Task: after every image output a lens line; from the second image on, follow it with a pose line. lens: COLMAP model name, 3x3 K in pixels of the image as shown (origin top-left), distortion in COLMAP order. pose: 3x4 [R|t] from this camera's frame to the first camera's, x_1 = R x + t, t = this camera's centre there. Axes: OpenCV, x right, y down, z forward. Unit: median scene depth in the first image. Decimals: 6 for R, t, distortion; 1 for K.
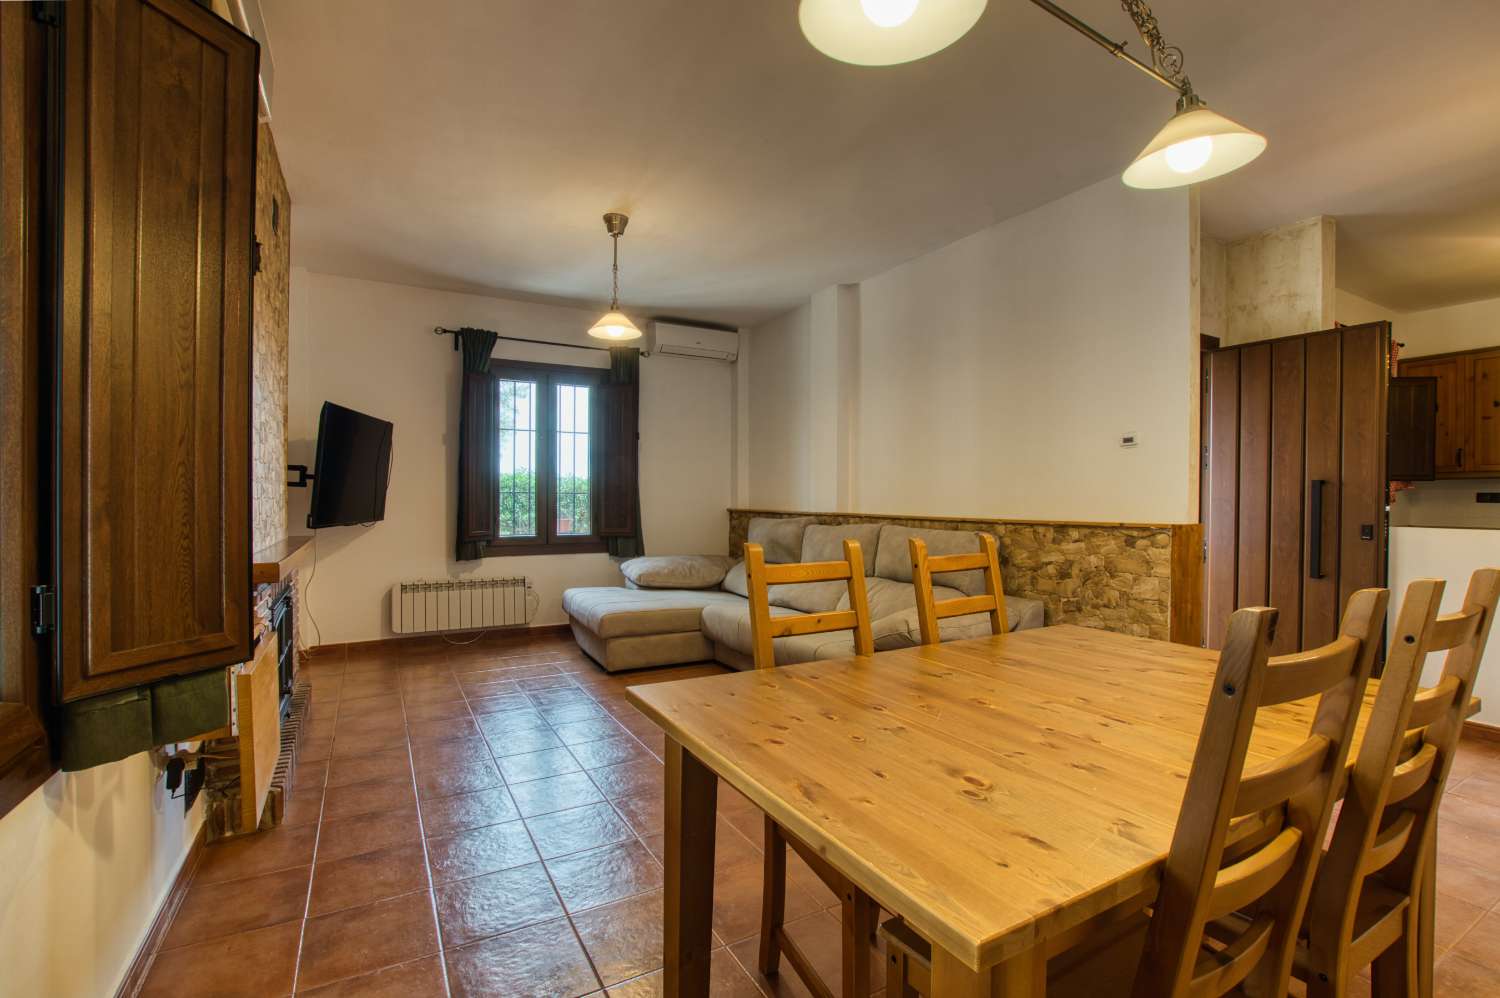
lens RADIAL K [[681.0, 0, 748.7], [0, 681.0, 503.4], [0, 0, 1]] dist [-0.028775, 0.000934]
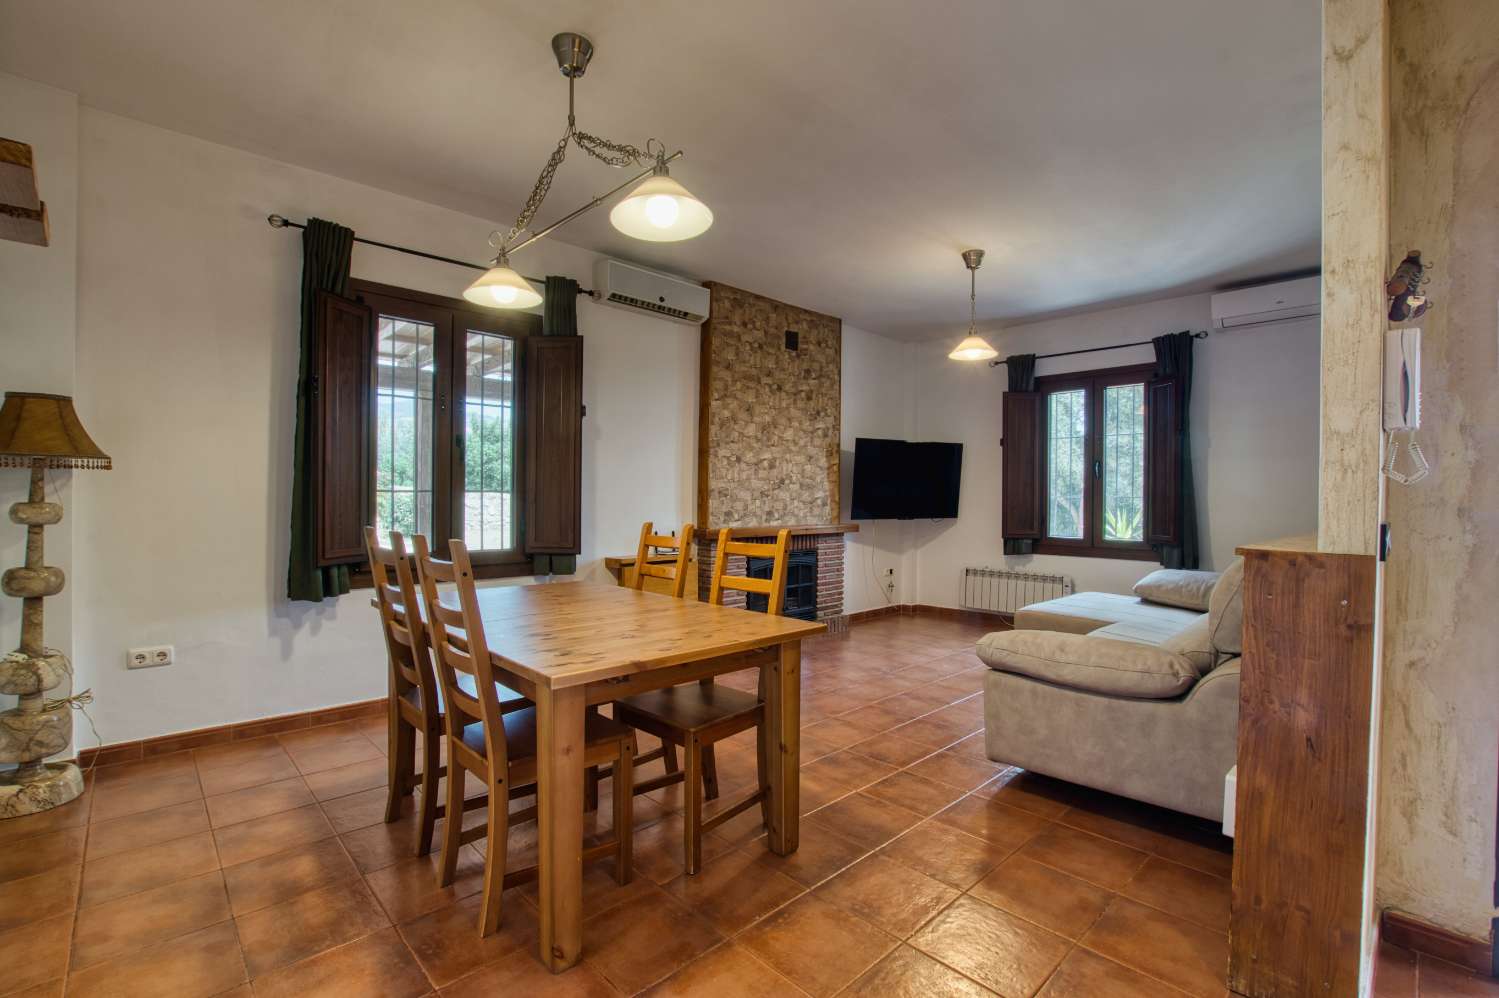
lens RADIAL K [[674.4, 0, 749.9], [0, 674.4, 502.8], [0, 0, 1]] dist [-0.032416, 0.005251]
pose [[0.229285, 0.002774, -0.973355, 0.731832], [-0.014202, 0.999899, -0.000496, 0.001249], [0.973256, 0.013938, 0.229301, 0.345963]]
